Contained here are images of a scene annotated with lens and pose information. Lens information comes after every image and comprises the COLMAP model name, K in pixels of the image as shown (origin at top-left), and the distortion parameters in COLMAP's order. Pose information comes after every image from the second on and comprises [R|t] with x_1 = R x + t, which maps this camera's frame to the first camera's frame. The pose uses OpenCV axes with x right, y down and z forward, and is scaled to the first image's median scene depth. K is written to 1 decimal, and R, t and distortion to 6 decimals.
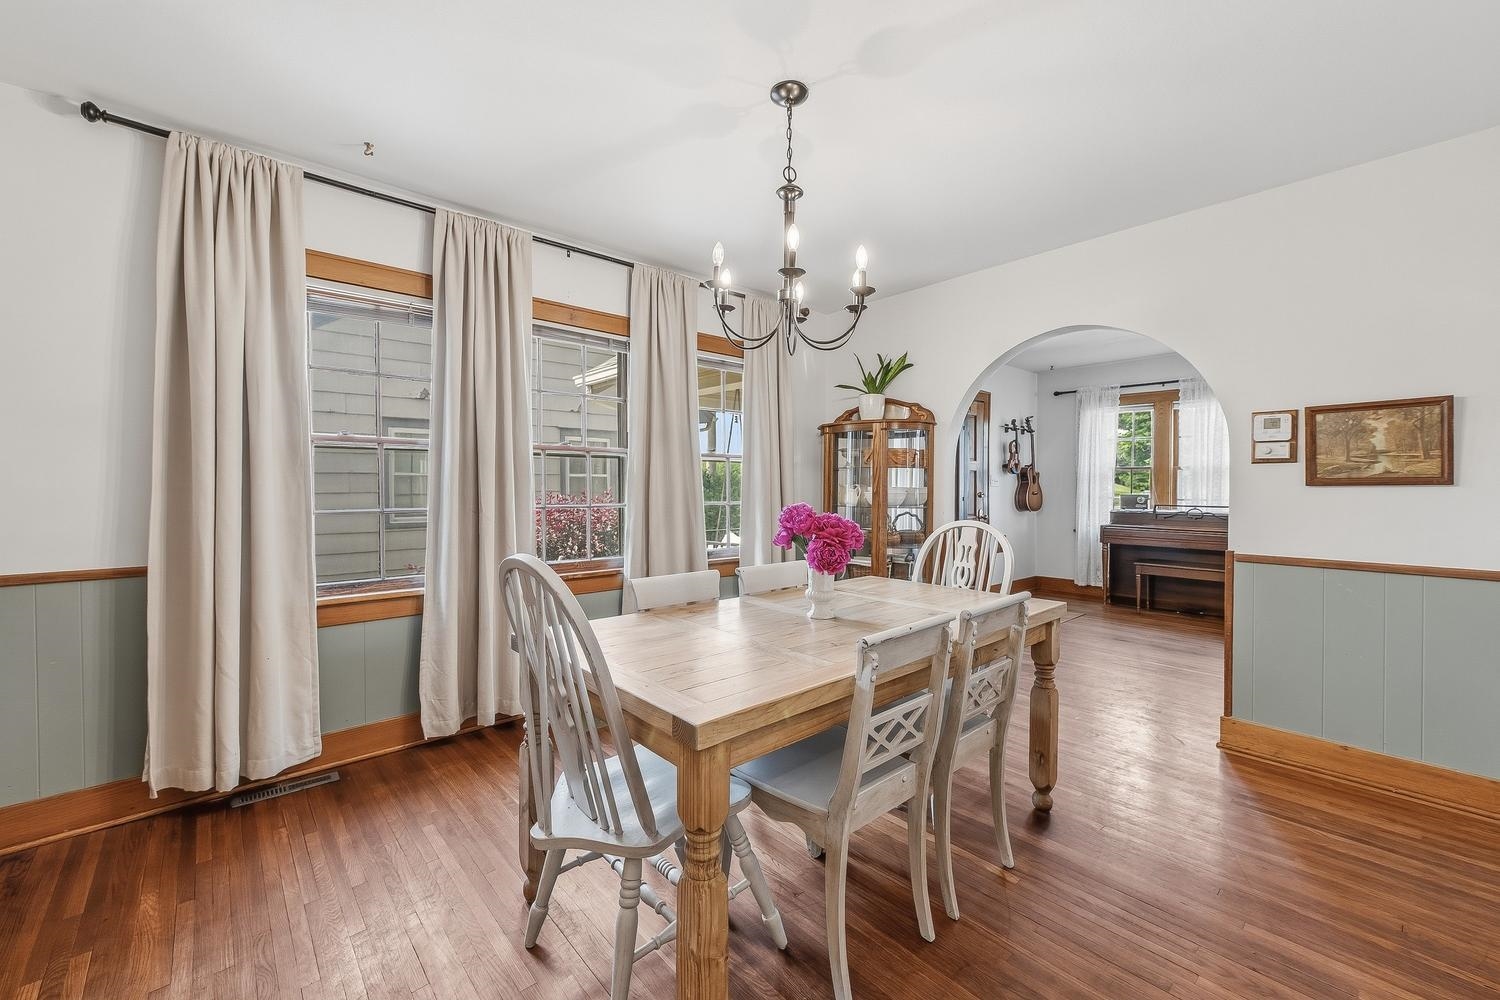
lens RADIAL K [[602.6, 0, 755.4], [0, 602.6, 489.6], [0, 0, 1]] dist [0.000976, 0.000215]
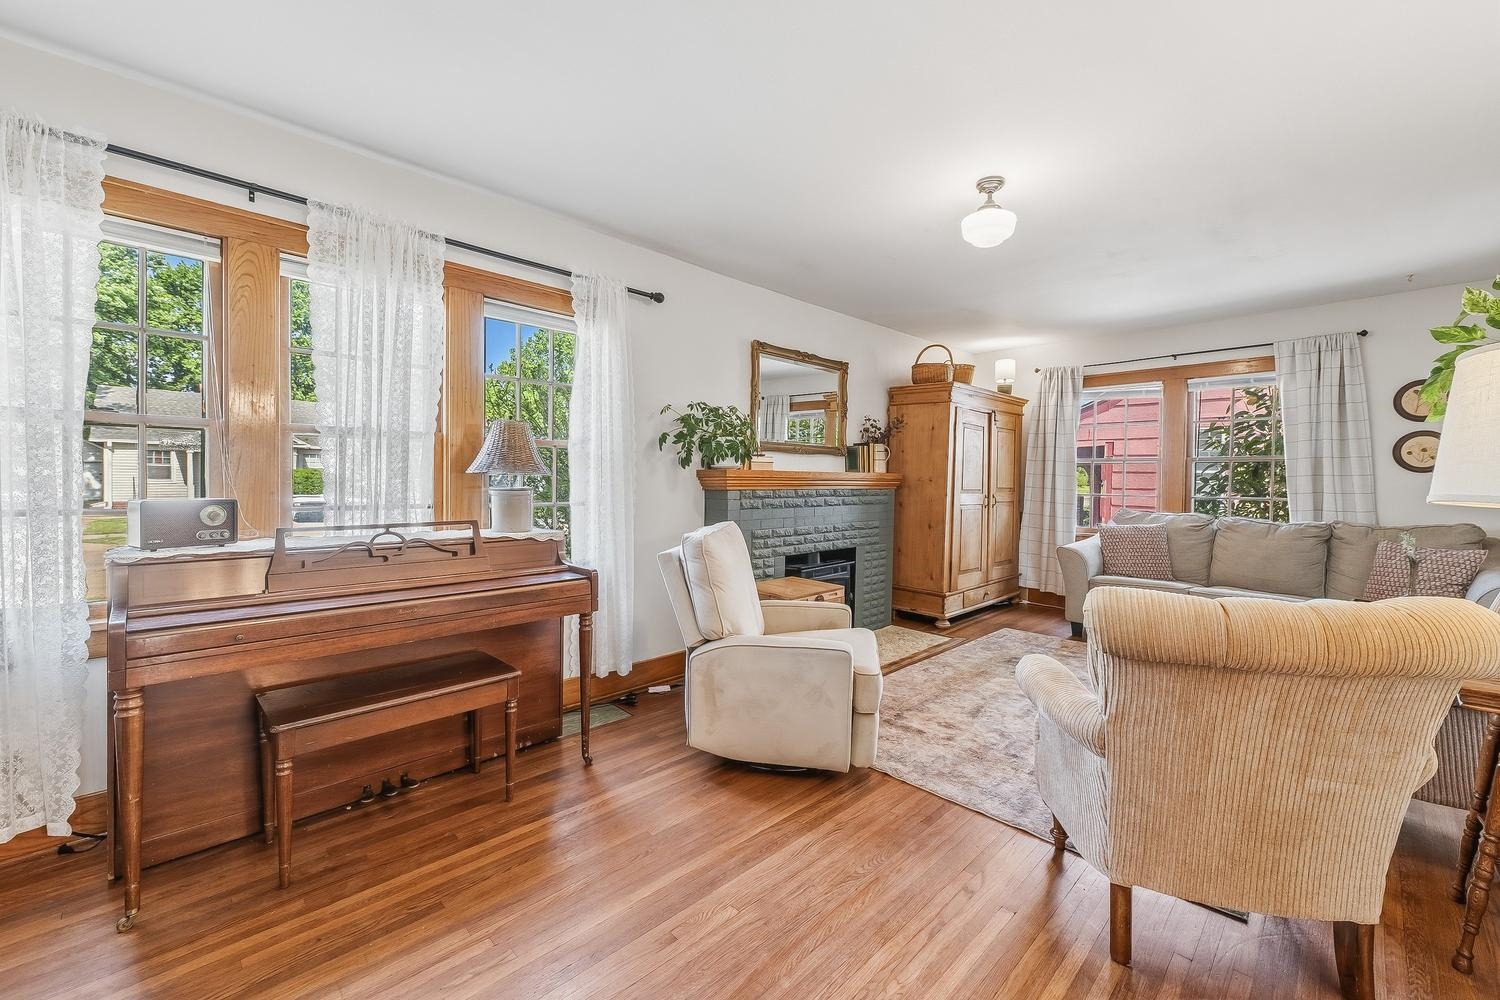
lens RADIAL K [[602.6, 0, 755.4], [0, 602.6, 489.6], [0, 0, 1]] dist [0.000976, 0.000215]
pose [[-0.049493, -0.029544, 0.998337, 0.294202], [0.009921, 0.999499, 0.030070, -0.005349], [-0.998725, 0.011393, -0.049175, 0.719039]]
